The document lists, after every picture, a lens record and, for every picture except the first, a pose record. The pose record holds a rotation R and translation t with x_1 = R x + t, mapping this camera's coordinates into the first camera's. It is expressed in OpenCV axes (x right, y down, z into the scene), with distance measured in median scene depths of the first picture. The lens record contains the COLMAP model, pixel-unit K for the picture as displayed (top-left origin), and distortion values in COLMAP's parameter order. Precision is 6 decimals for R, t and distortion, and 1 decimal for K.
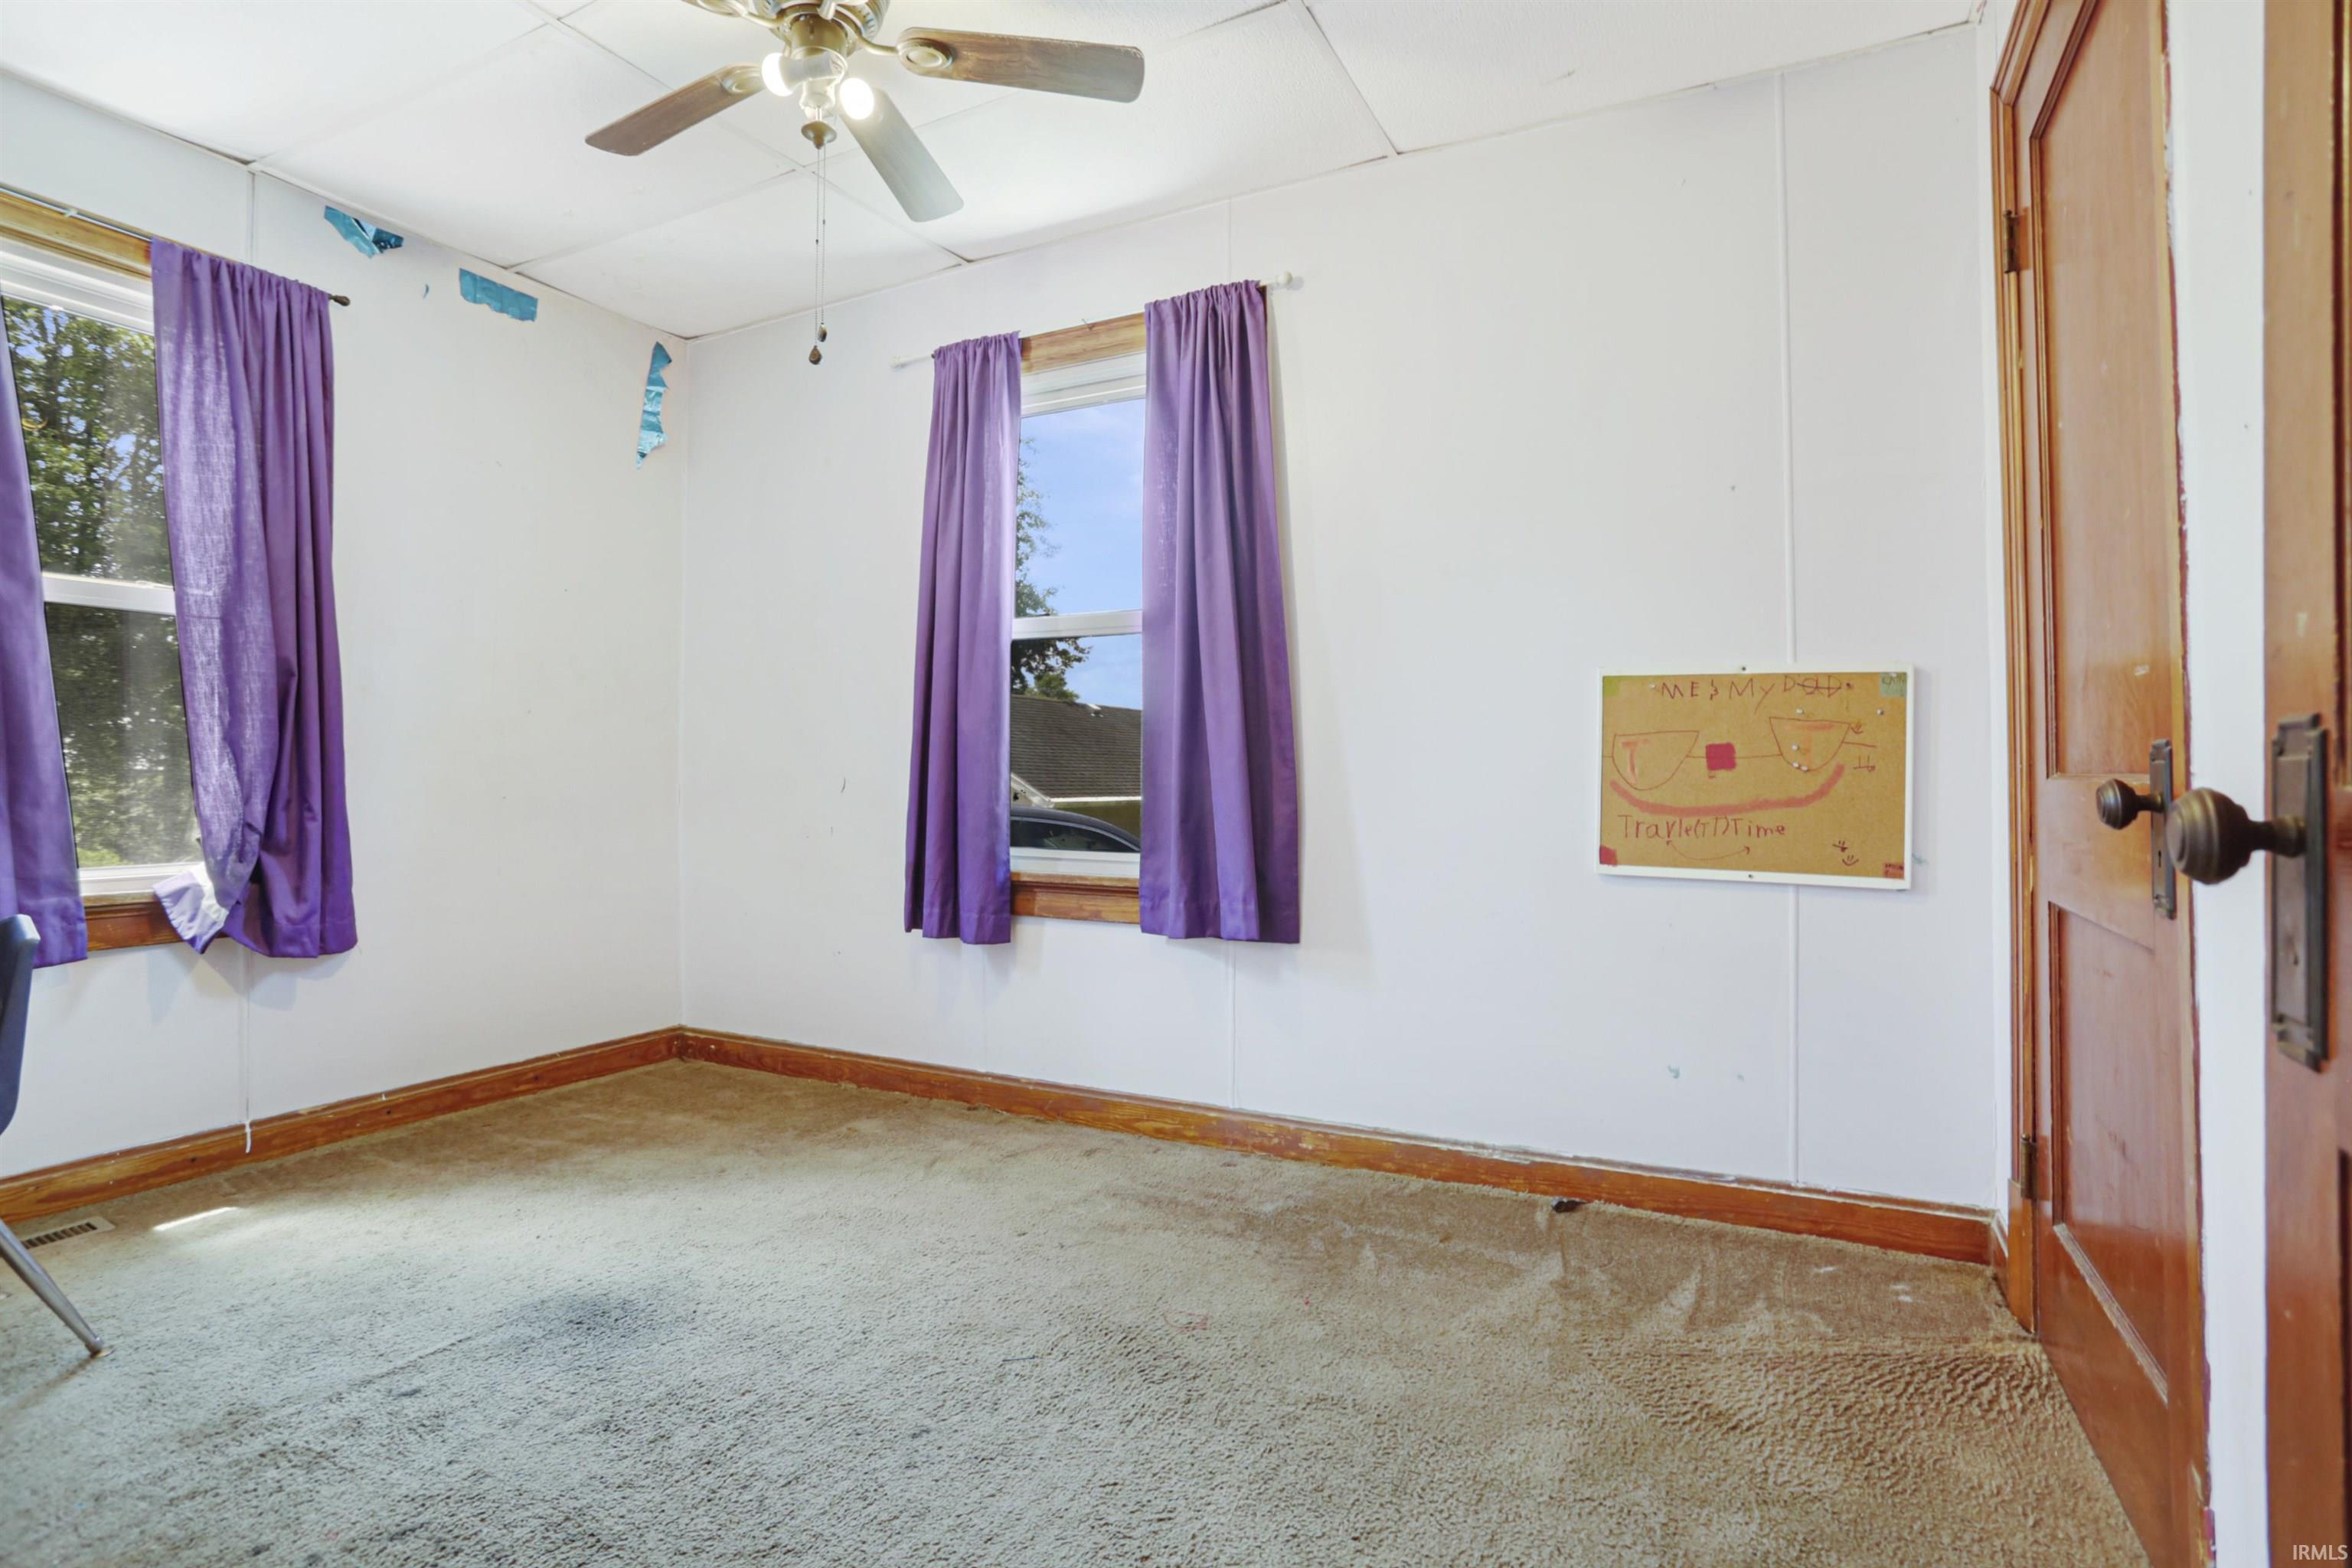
lens RADIAL K [[1125.8, 0, 1175.9], [0, 1125.8, 784.9], [0, 0, 1]] dist [-0.056416, 0.013243]
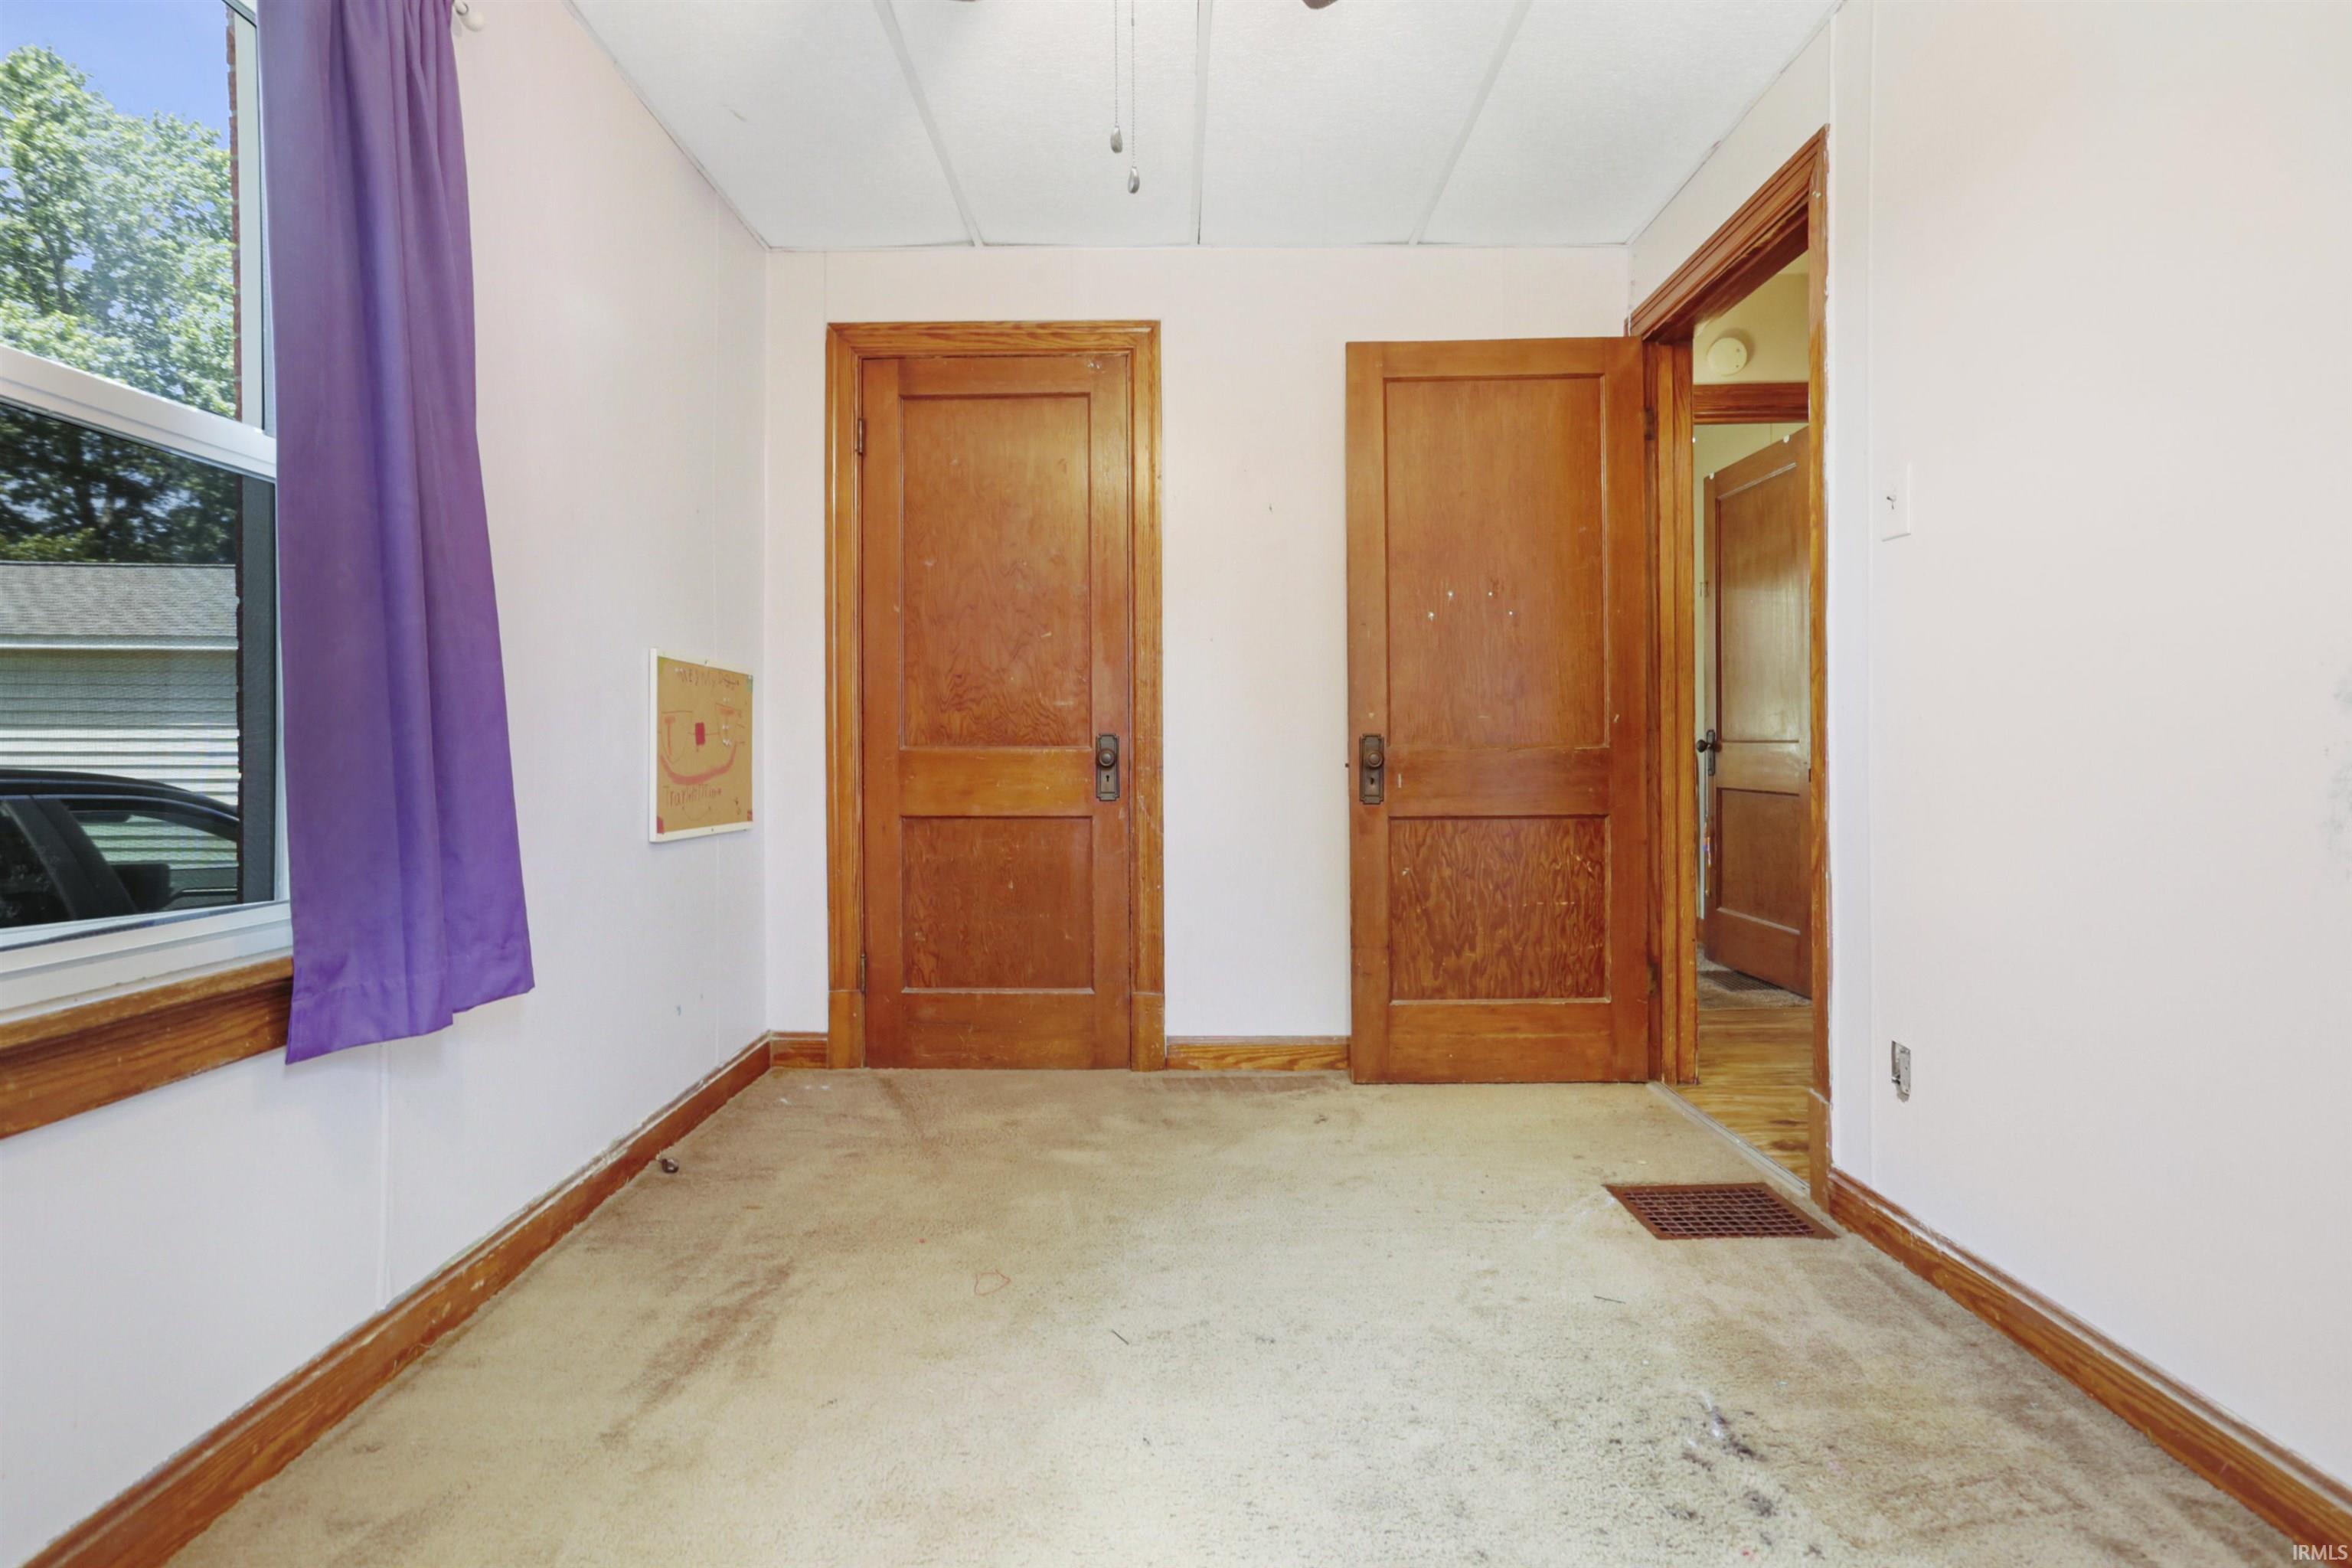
lens RADIAL K [[1125.8, 0, 1169.8], [0, 1125.8, 783.0], [0, 0, 1]] dist [-0.056416, 0.013243]
pose [[-0.471455, -0.016644, 0.881733, -0.731414], [0.022082, 0.999286, 0.030671, 0.002865], [-0.881614, 0.033931, -0.470751, 1.011829]]
